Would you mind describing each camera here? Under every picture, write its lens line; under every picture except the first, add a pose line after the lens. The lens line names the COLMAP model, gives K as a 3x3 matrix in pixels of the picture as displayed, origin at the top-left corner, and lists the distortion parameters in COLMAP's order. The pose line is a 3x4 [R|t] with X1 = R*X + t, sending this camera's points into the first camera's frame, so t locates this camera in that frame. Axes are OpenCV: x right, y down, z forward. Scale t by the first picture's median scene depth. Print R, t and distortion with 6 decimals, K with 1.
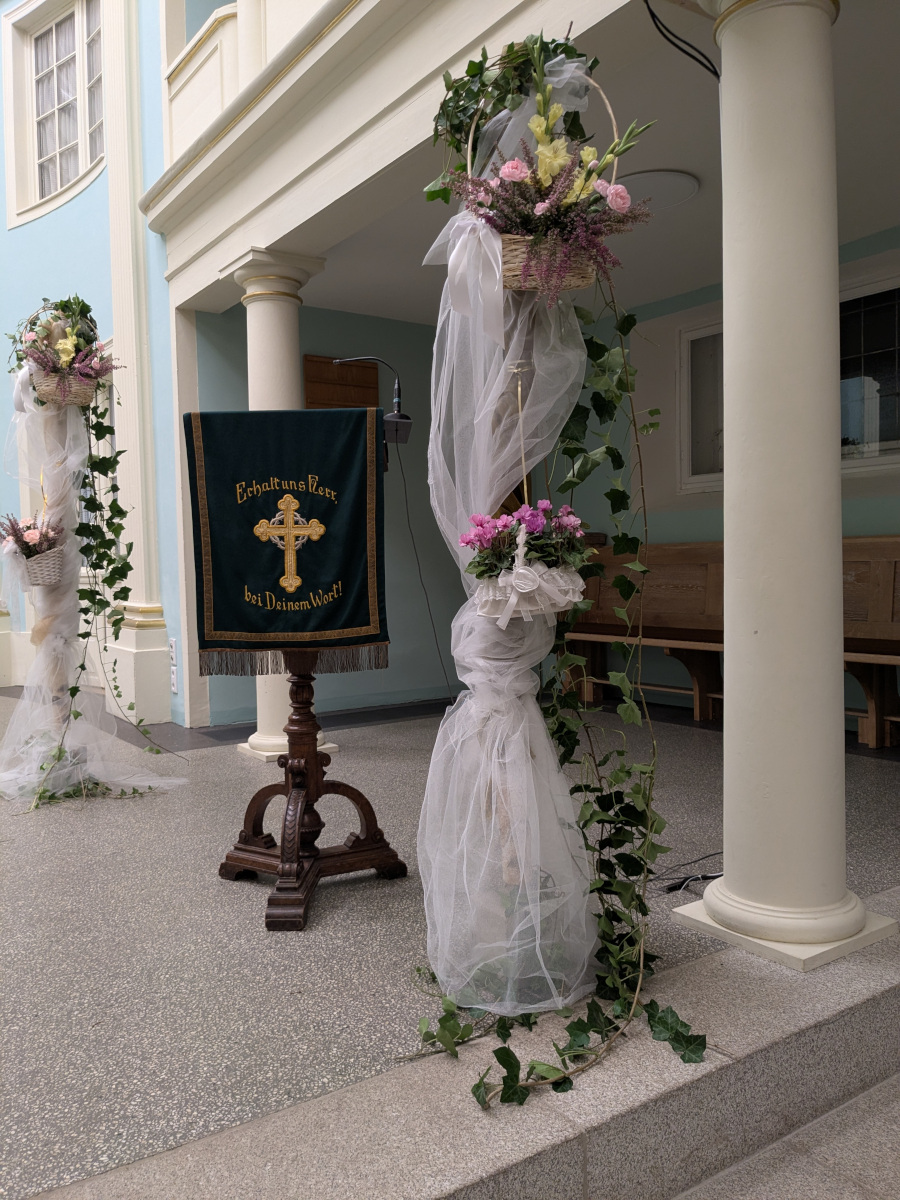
lens RADIAL K [[955.3, 0, 450.0], [0, 955.3, 600.0], [0, 0, 1]] dist [0.016202, 0.001222]
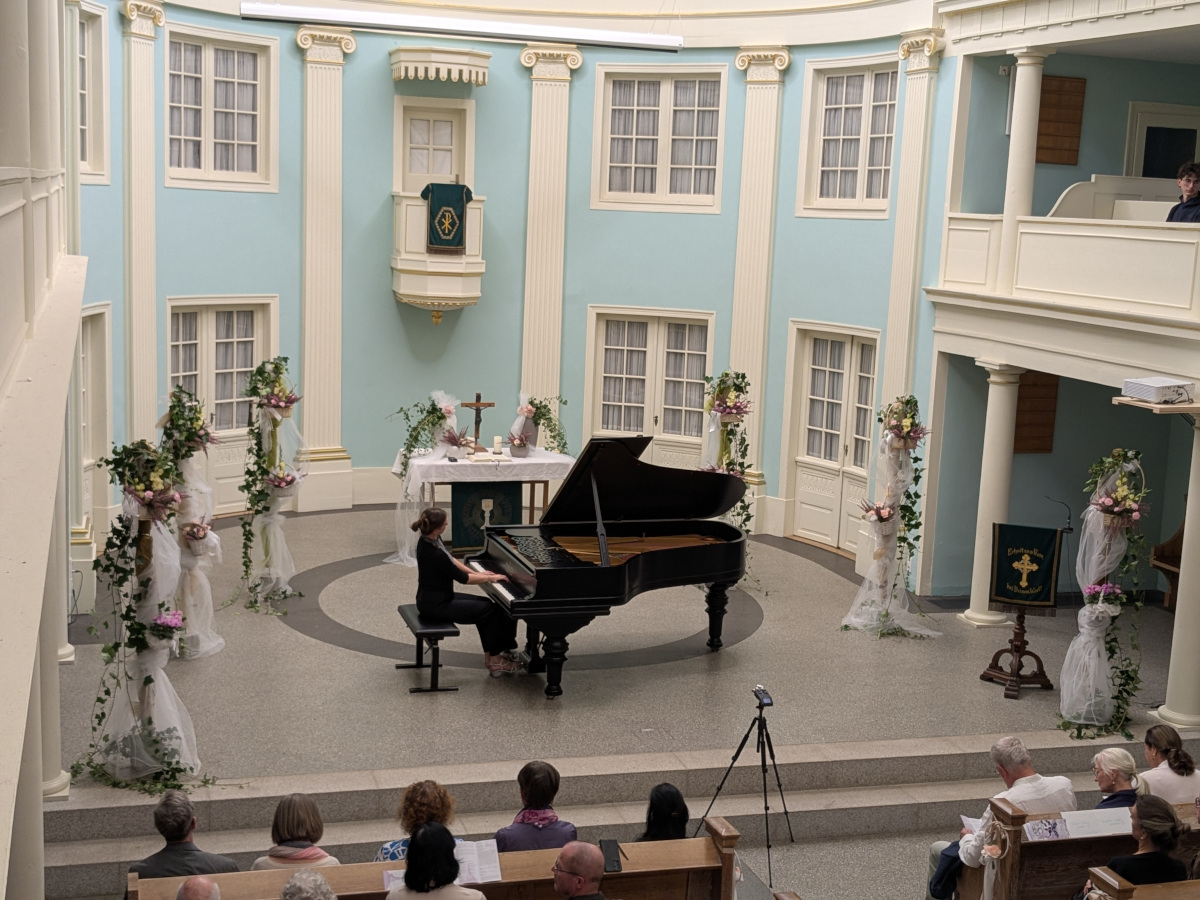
lens RADIAL K [[1632.3, 0, 599.0], [0, 1632.3, 490.7], [0, 0, 1]] dist [0.047548, -0.020067]
pose [[0.948882, 0.109652, -0.295973, 0.051111], [-0.068426, 0.986879, 0.146249, -0.950658], [0.308126, -0.118520, 0.943934, -4.121215]]
